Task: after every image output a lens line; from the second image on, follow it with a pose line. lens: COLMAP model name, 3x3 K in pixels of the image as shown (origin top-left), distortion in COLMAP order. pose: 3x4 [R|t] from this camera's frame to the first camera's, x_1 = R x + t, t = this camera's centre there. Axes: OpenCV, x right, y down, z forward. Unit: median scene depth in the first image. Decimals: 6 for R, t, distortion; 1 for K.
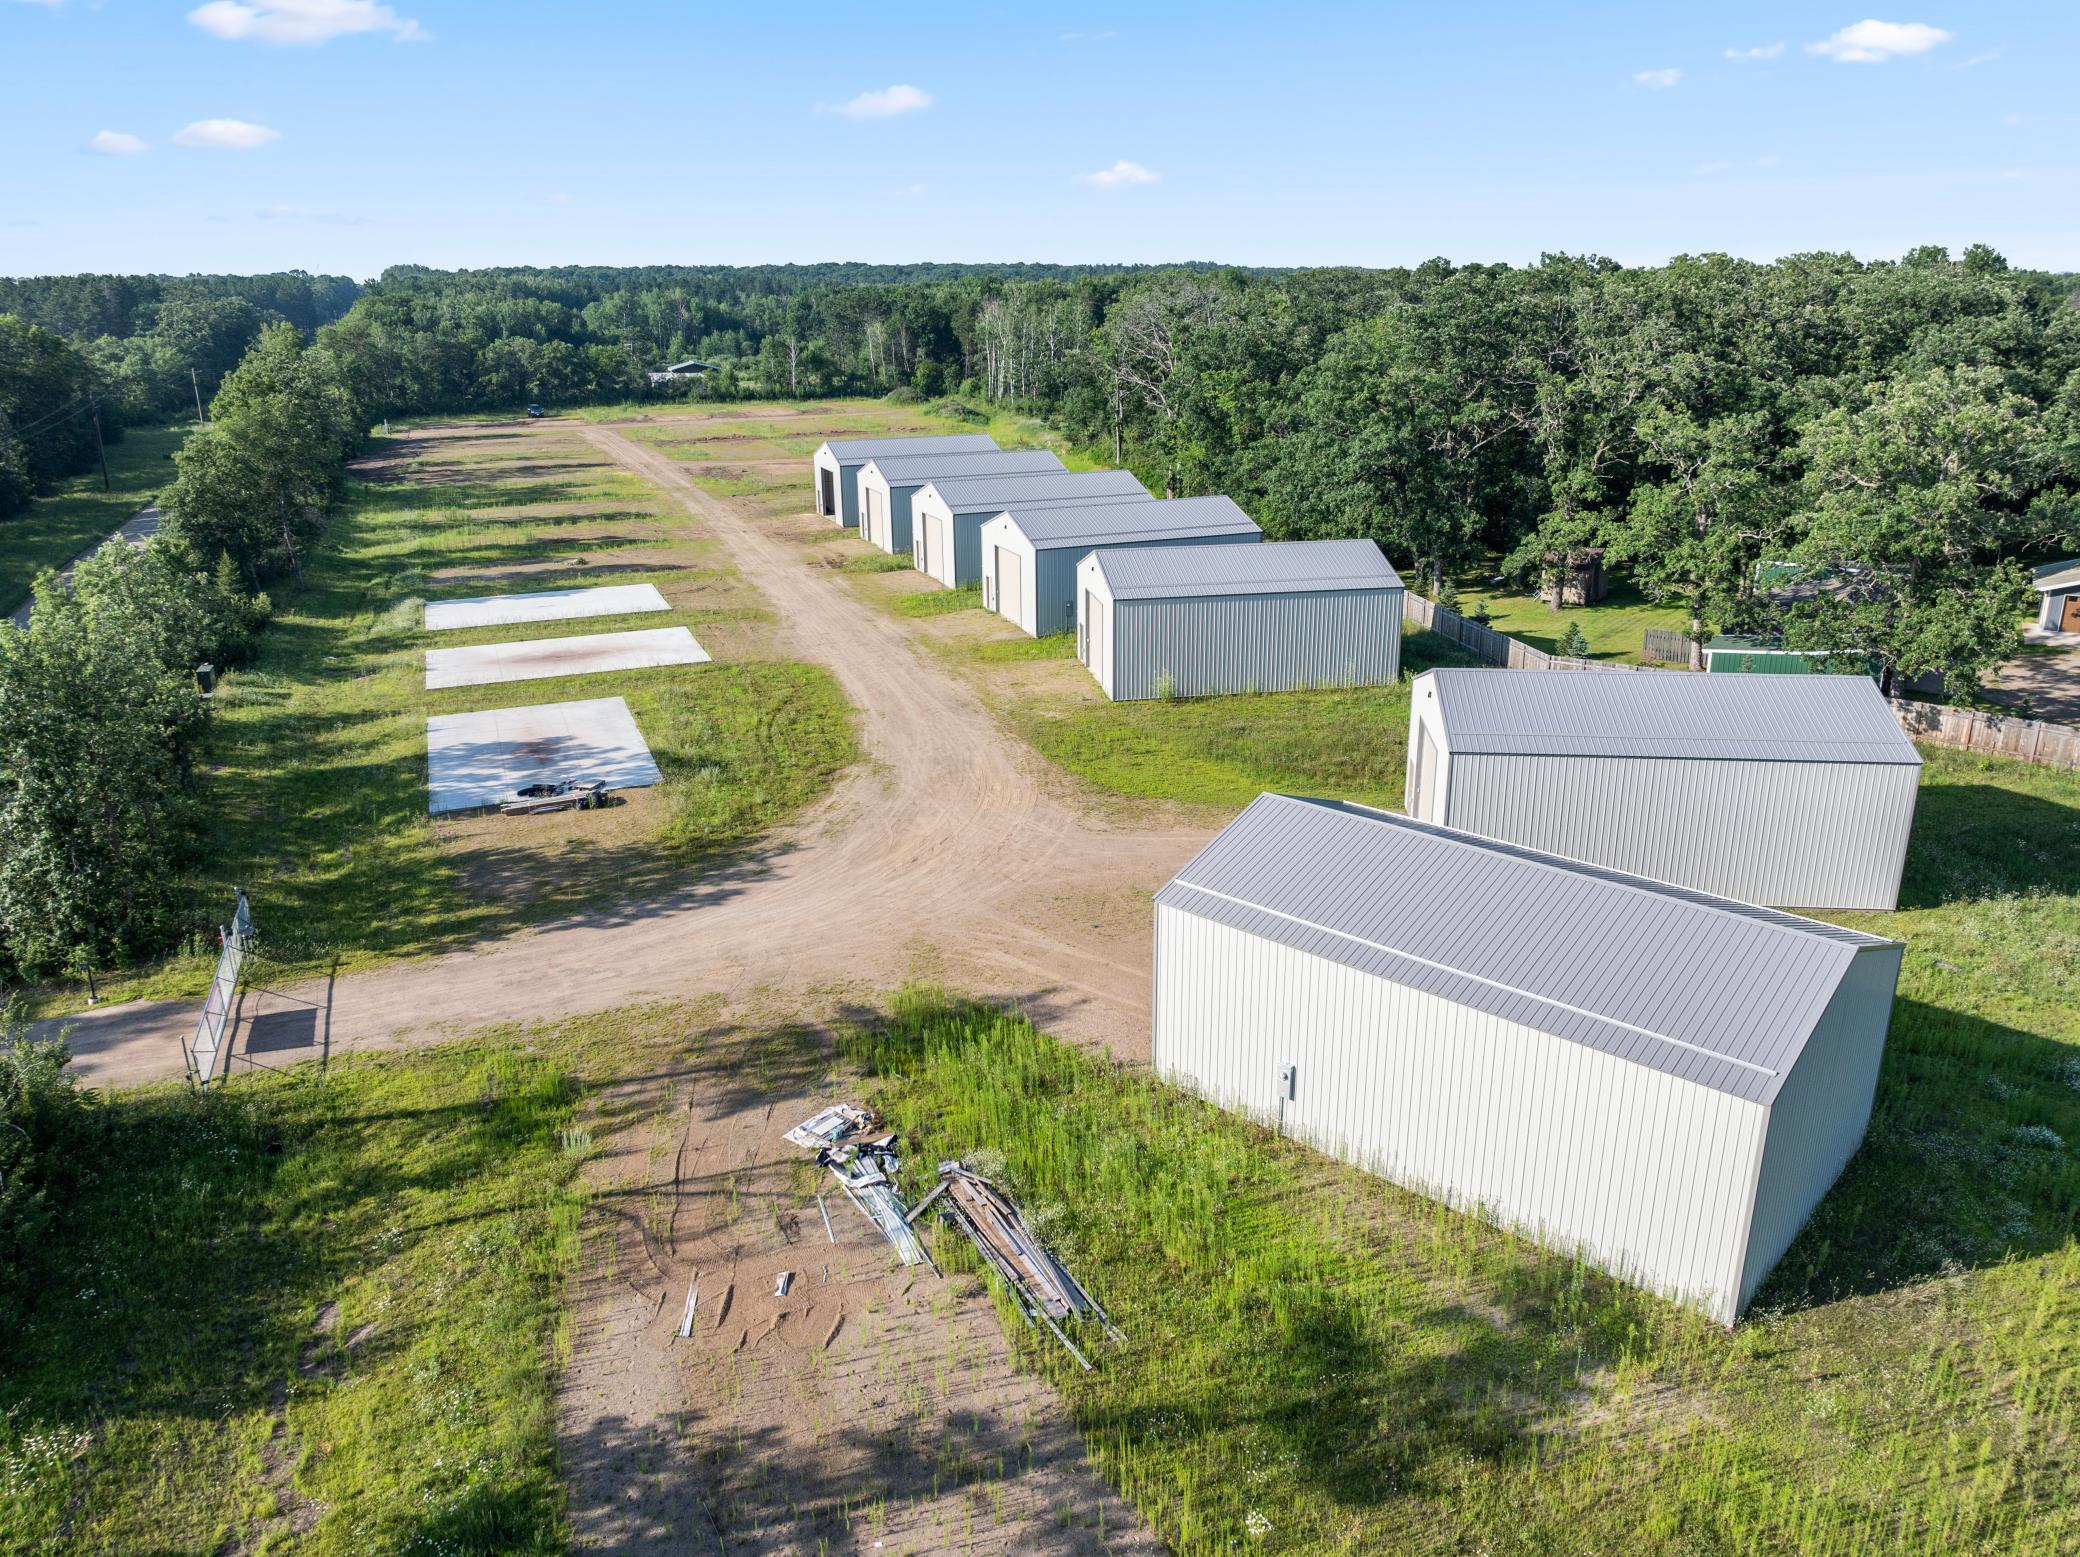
lens RADIAL K [[1487.7, 0, 1049.4], [0, 1487.7, 775.0], [0, 0, 1]] dist [-0.035124, -0.002462]
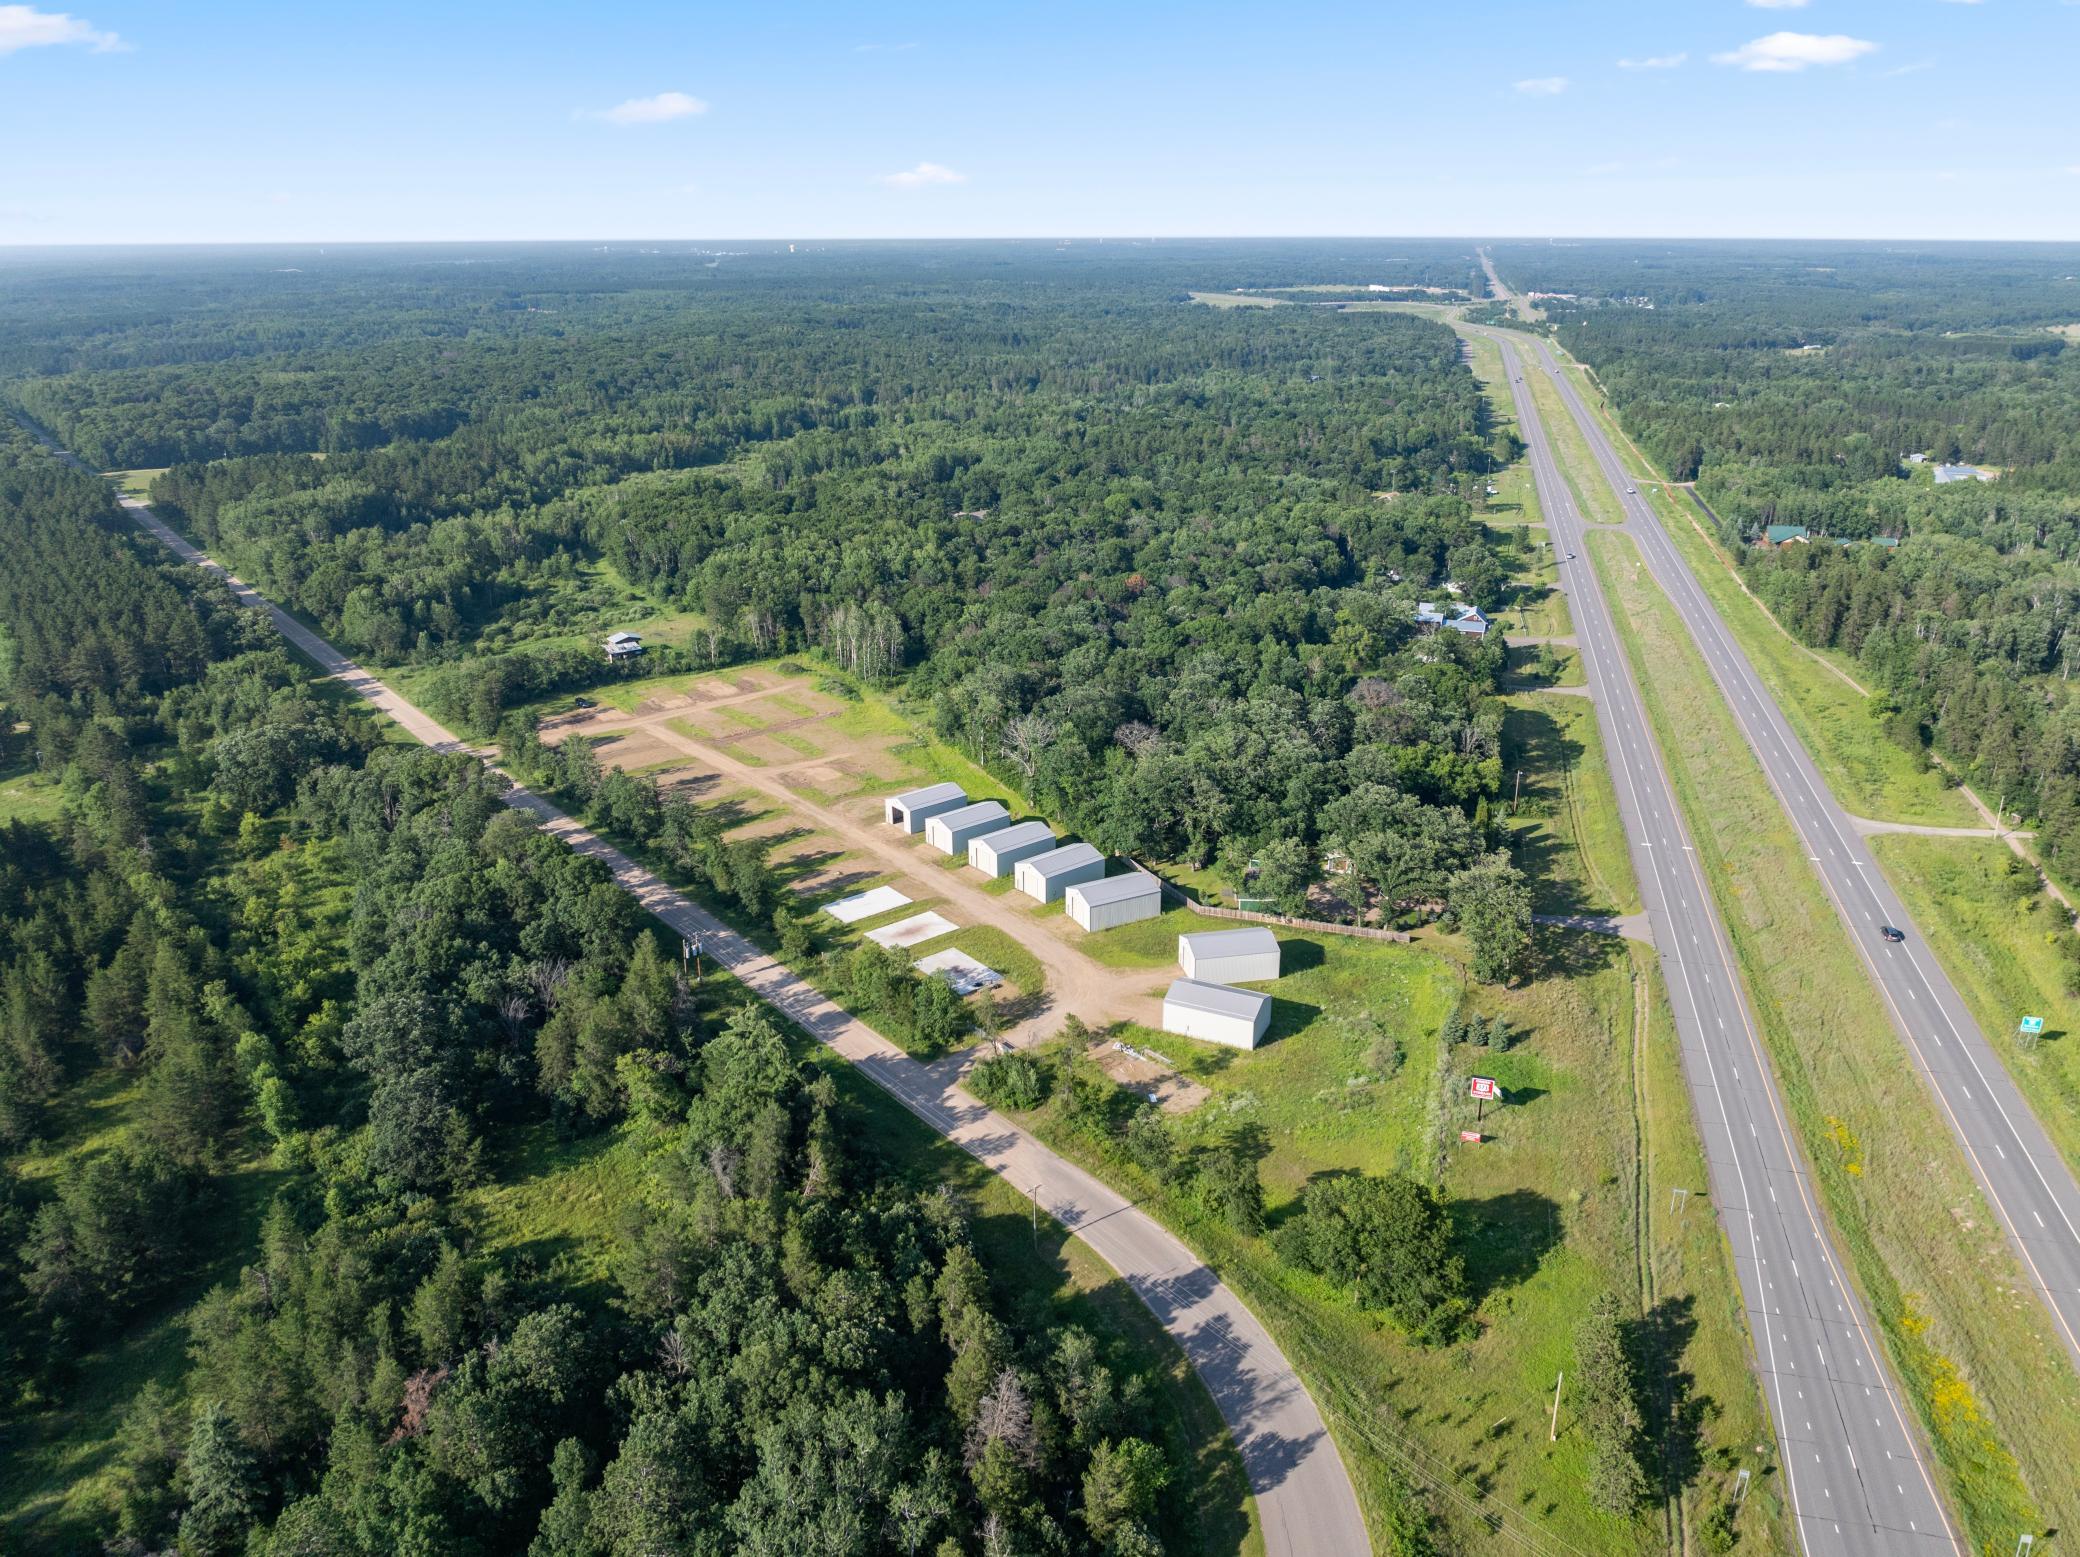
lens RADIAL K [[1487.7, 0, 1049.4], [0, 1487.7, 775.0], [0, 0, 1]] dist [-0.035124, -0.002462]
pose [[0.953372, -0.097893, 0.285479, -0.651905], [0.089548, 0.995089, 0.042173, -0.369438], [-0.288206, -0.014642, 0.957457, -1.520973]]
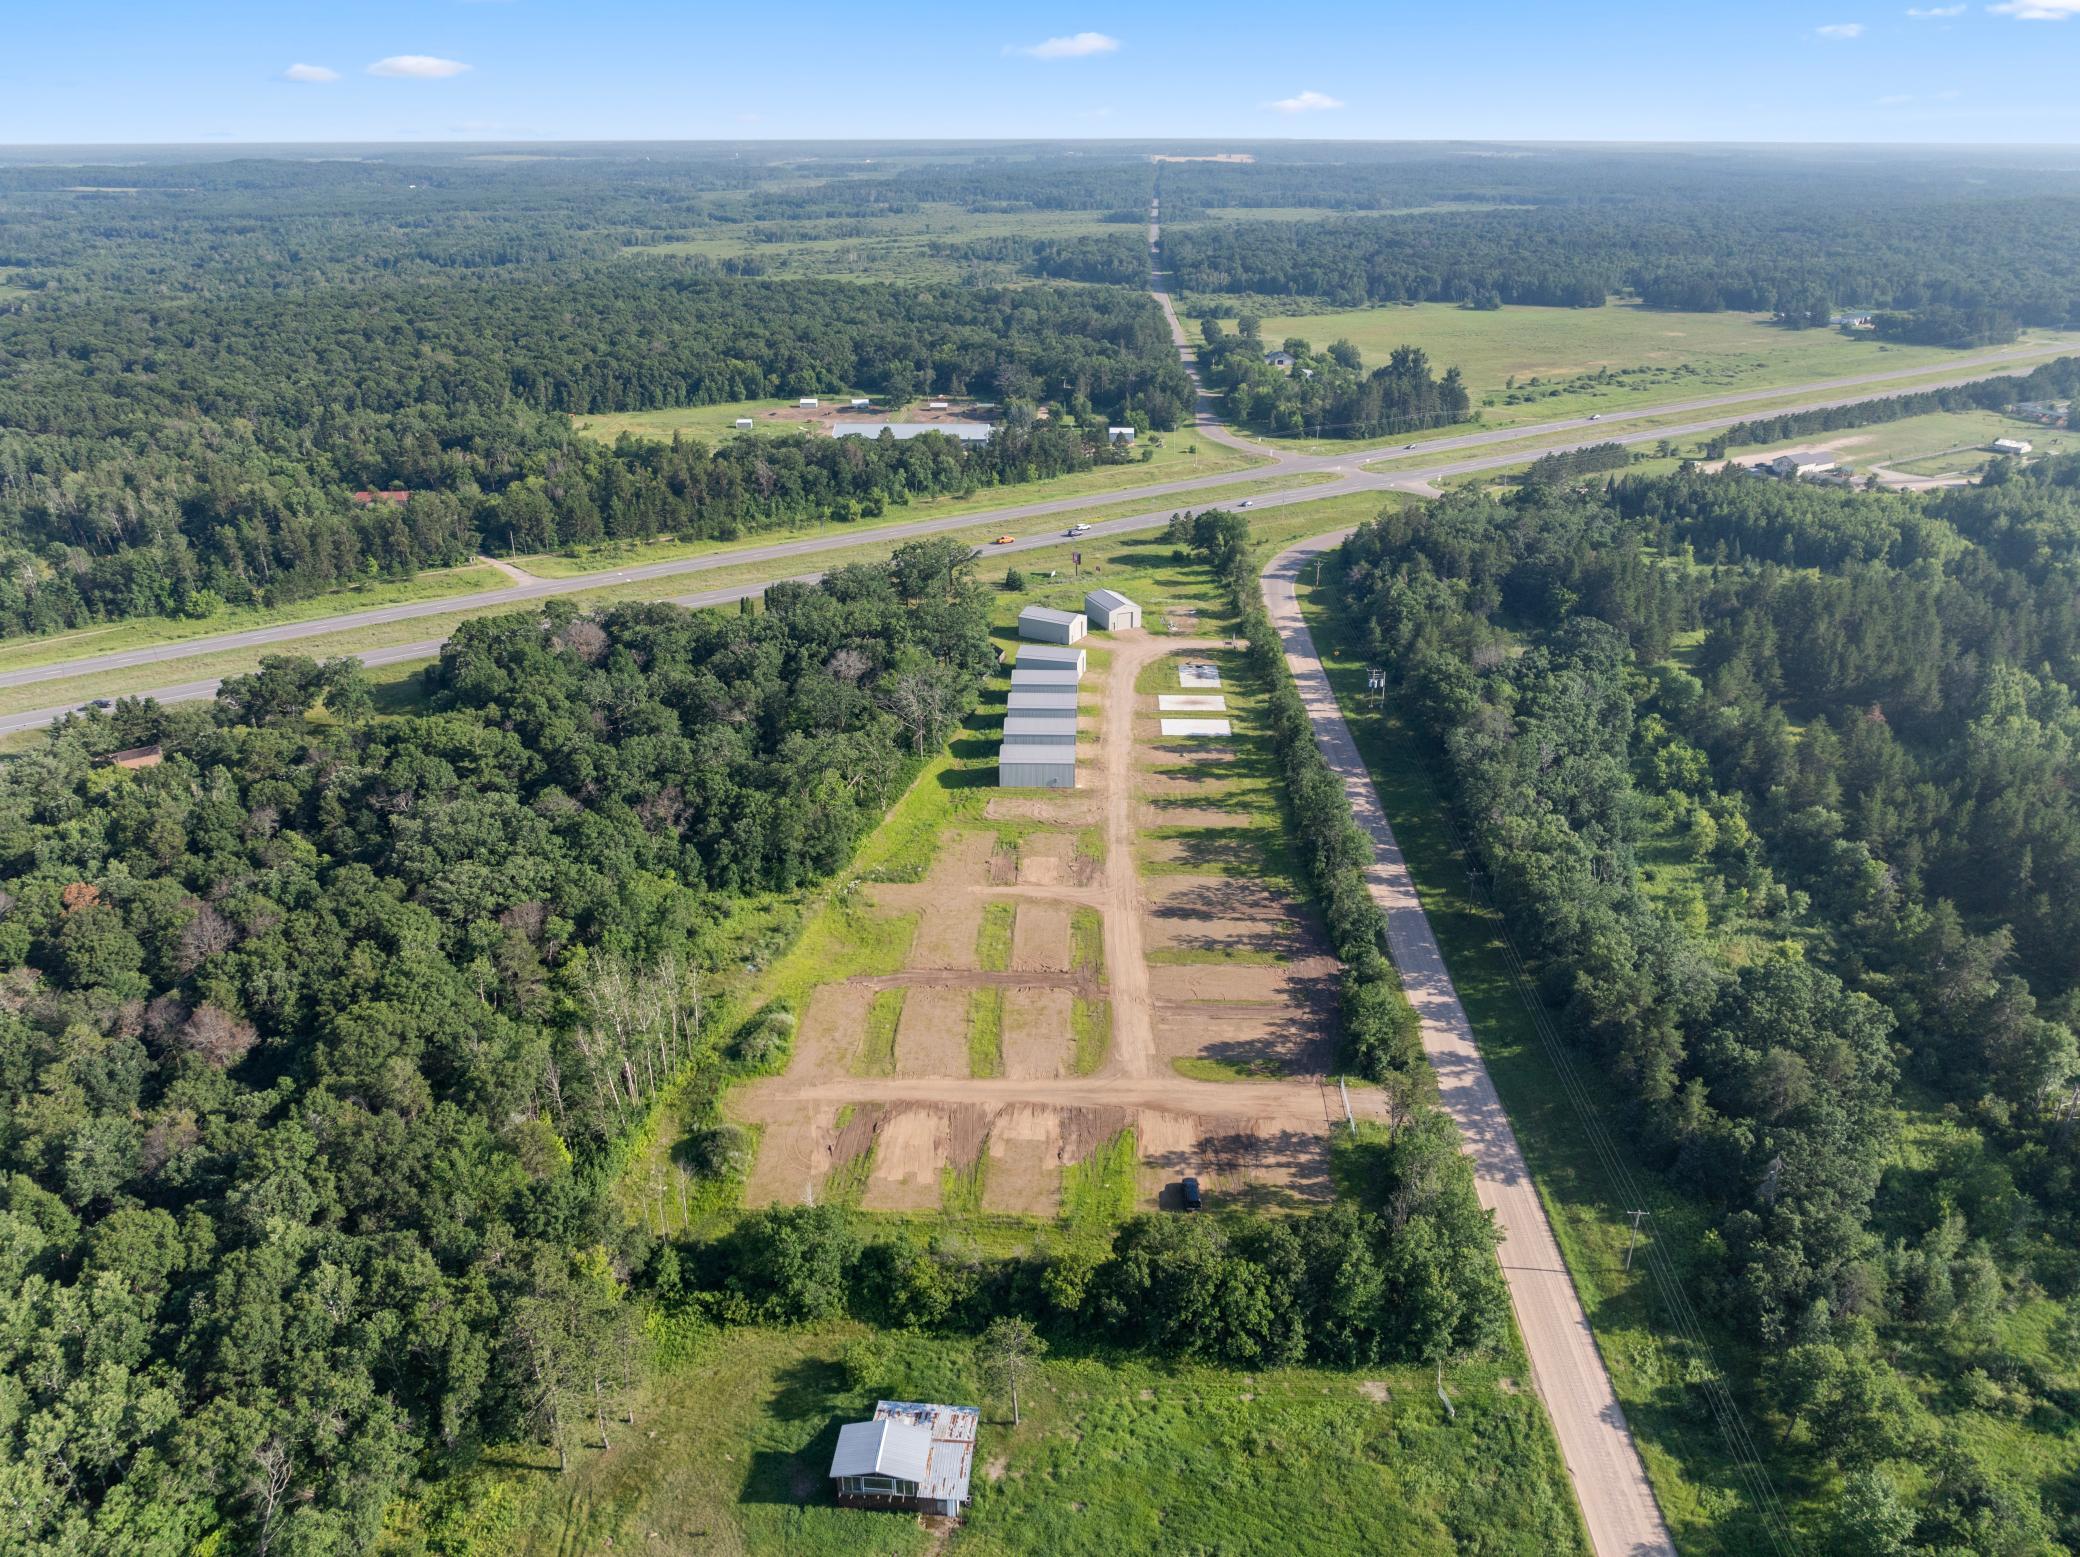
lens RADIAL K [[1487.7, 0, 1049.4], [0, 1487.7, 775.0], [0, 0, 1]] dist [-0.035124, -0.002462]
pose [[-0.915289, -0.157102, 0.370898, -1.048556], [0.134147, 0.749349, 0.648445, -1.820160], [-0.379804, 0.643269, -0.664796, 2.769524]]
